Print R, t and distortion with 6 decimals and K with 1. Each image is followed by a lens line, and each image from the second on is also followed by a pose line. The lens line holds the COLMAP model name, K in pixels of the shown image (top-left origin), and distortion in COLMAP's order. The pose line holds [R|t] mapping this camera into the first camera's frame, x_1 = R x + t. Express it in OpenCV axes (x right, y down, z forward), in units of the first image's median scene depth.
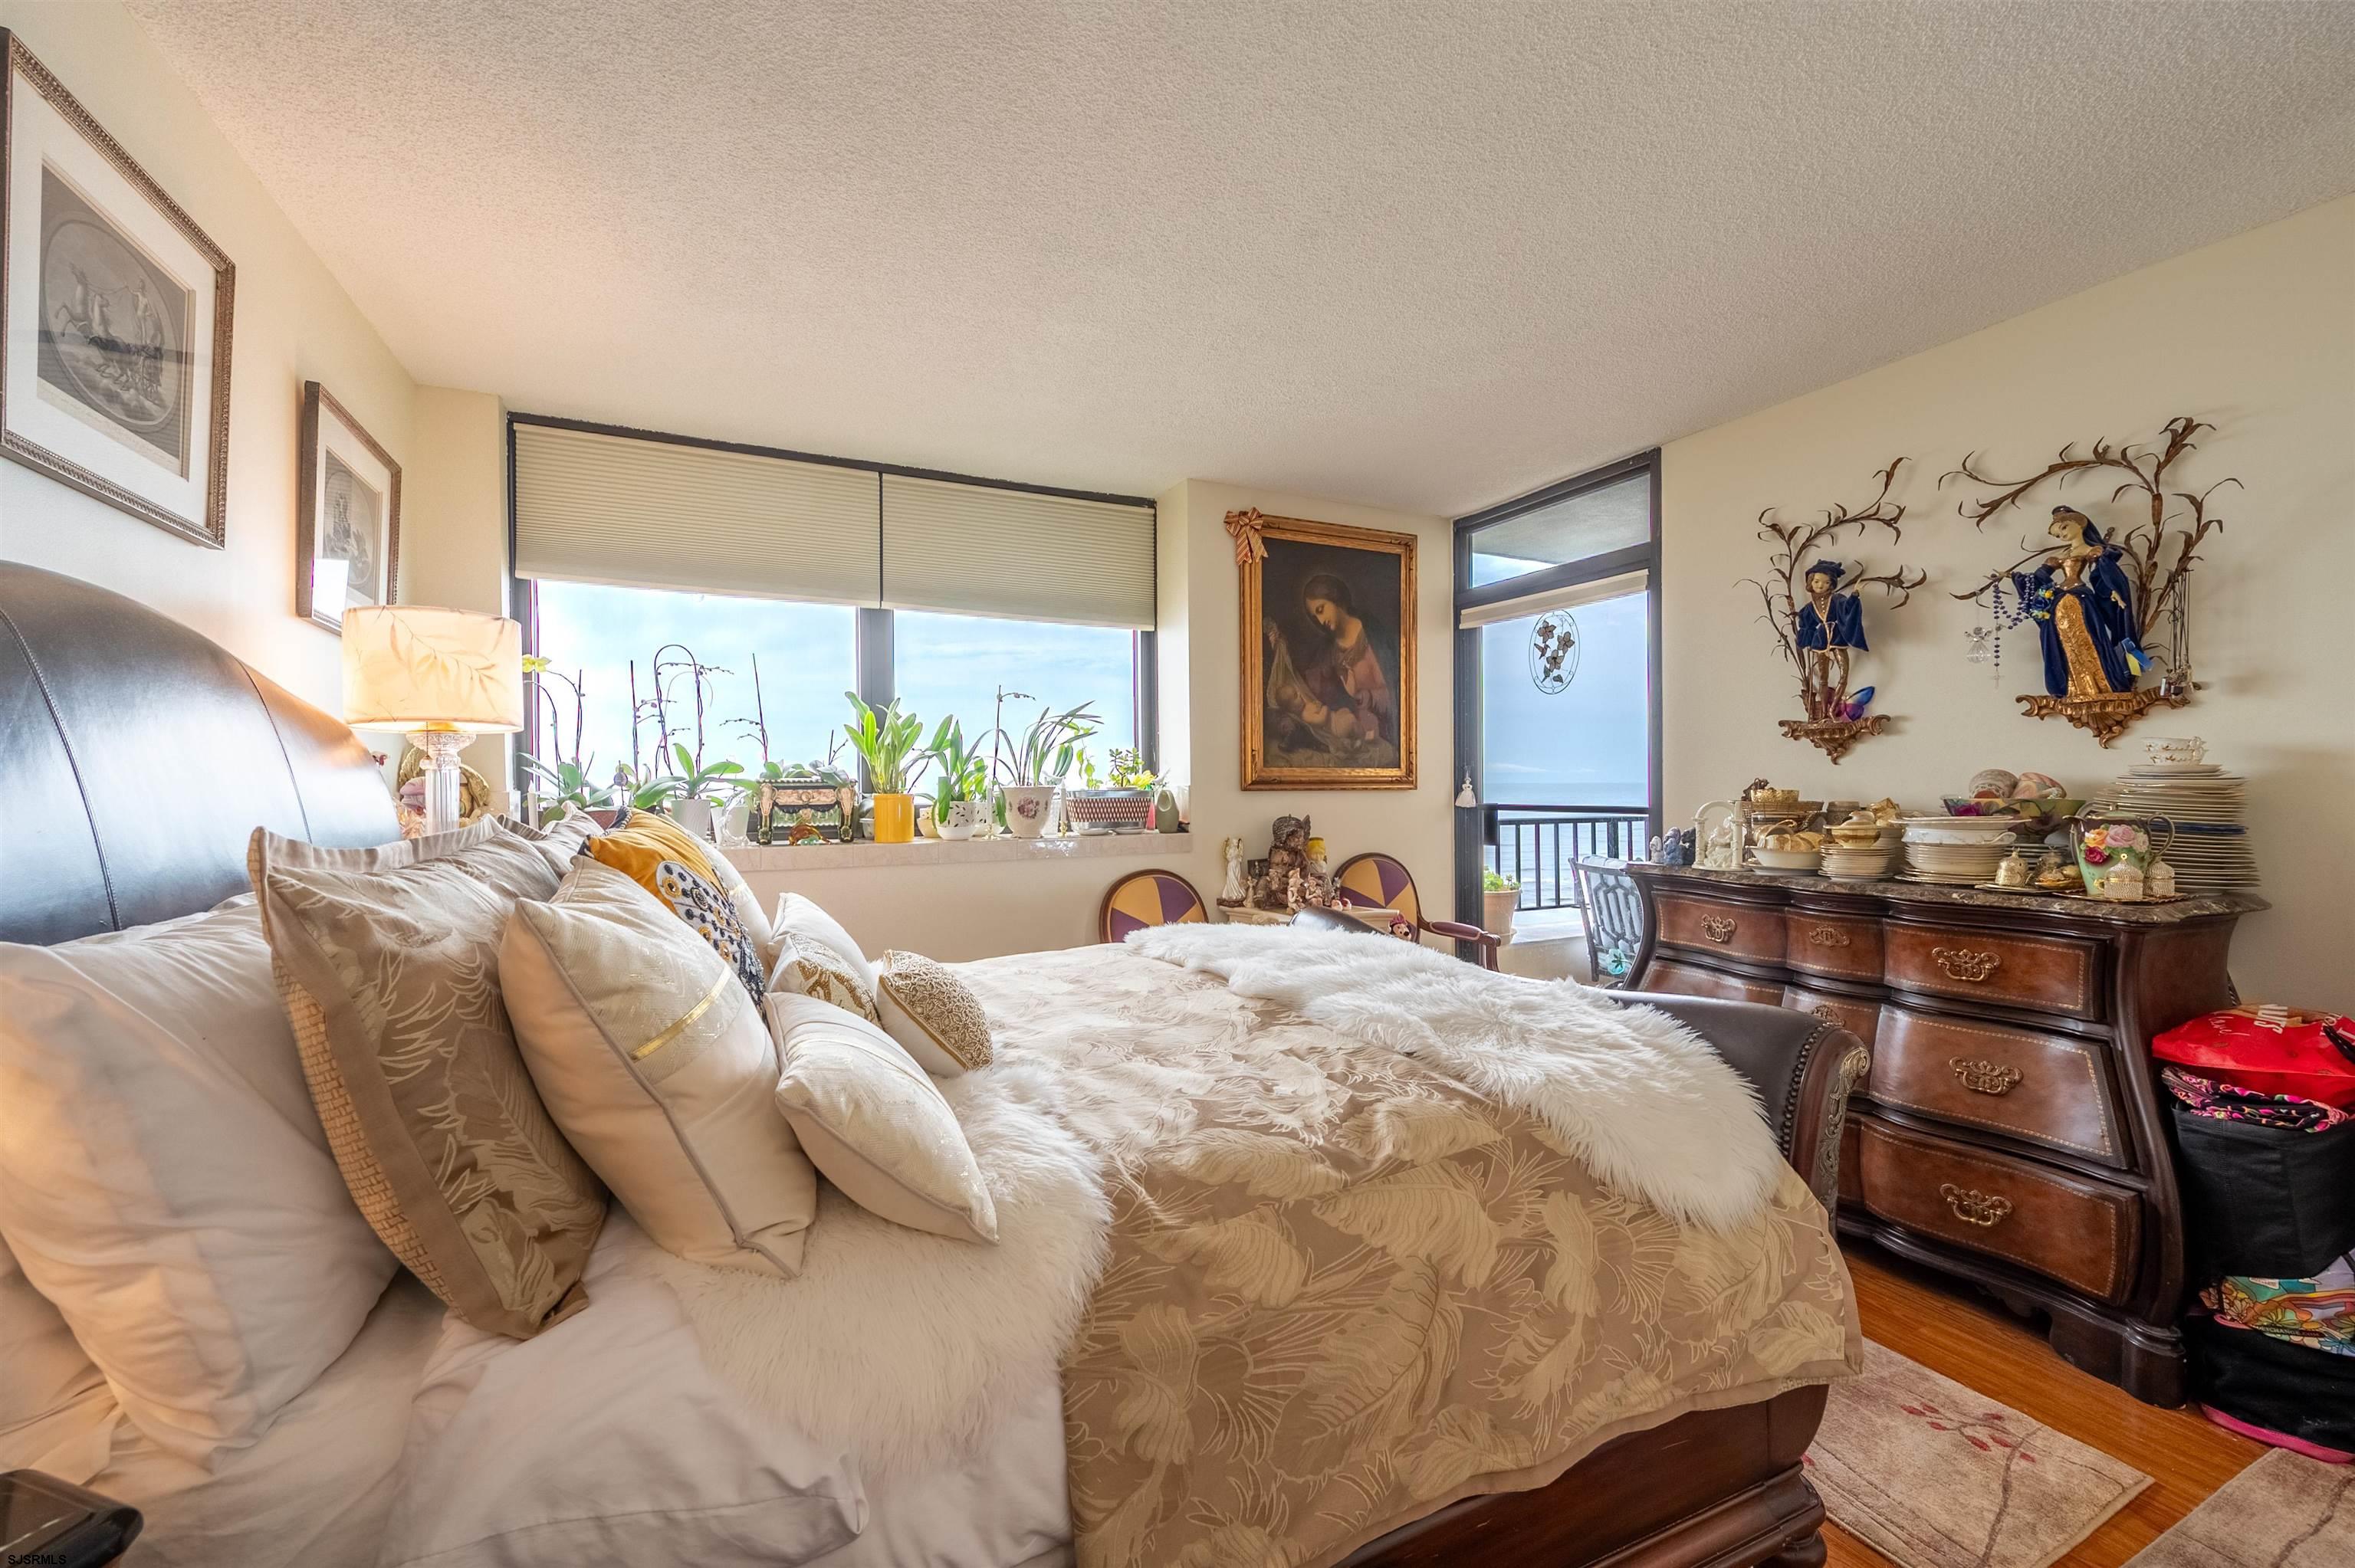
lens RADIAL K [[936.7, 0, 1180.8], [0, 936.7, 776.1], [0, 0, 1]] dist [0.000069, -0.000015]
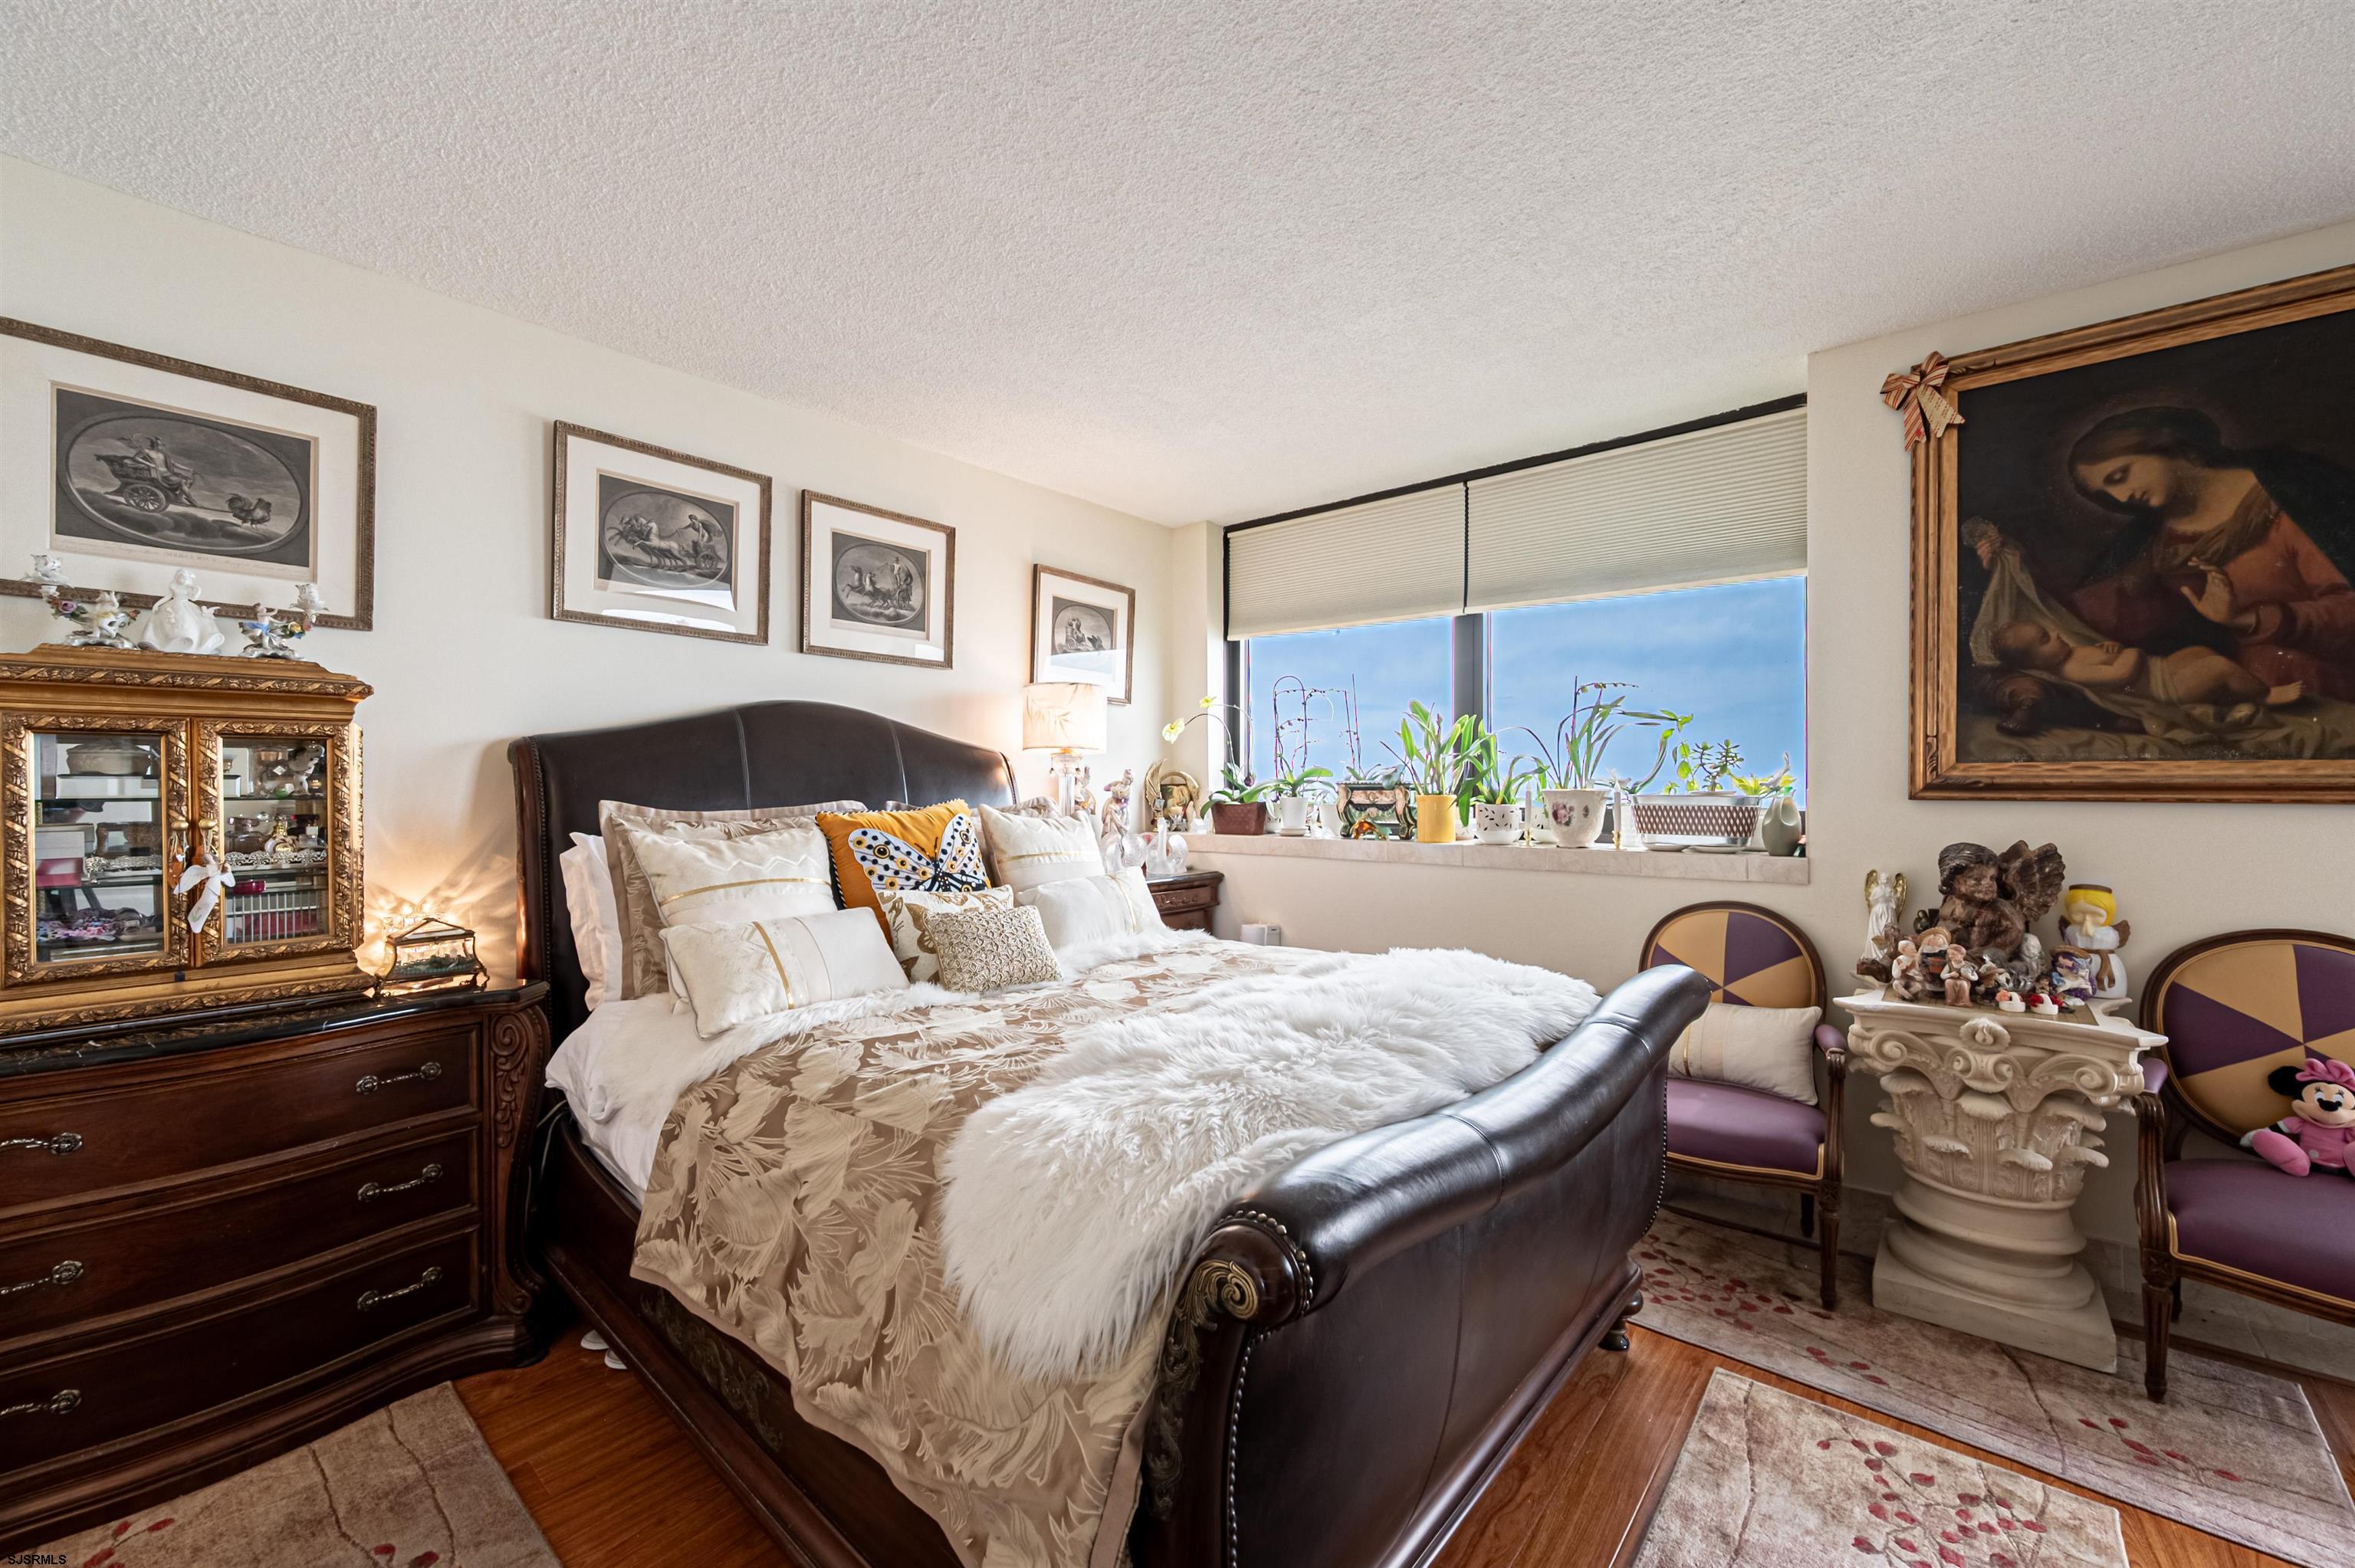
lens RADIAL K [[936.7, 0, 1172.2], [0, 936.7, 781.9], [0, 0, 1]] dist [0.000069, -0.000015]
pose [[0.401824, 0.002217, -0.915714, 0.447588], [0.006289, 0.999967, 0.005181, -0.002764], [0.915695, -0.007841, 0.401796, 0.267821]]
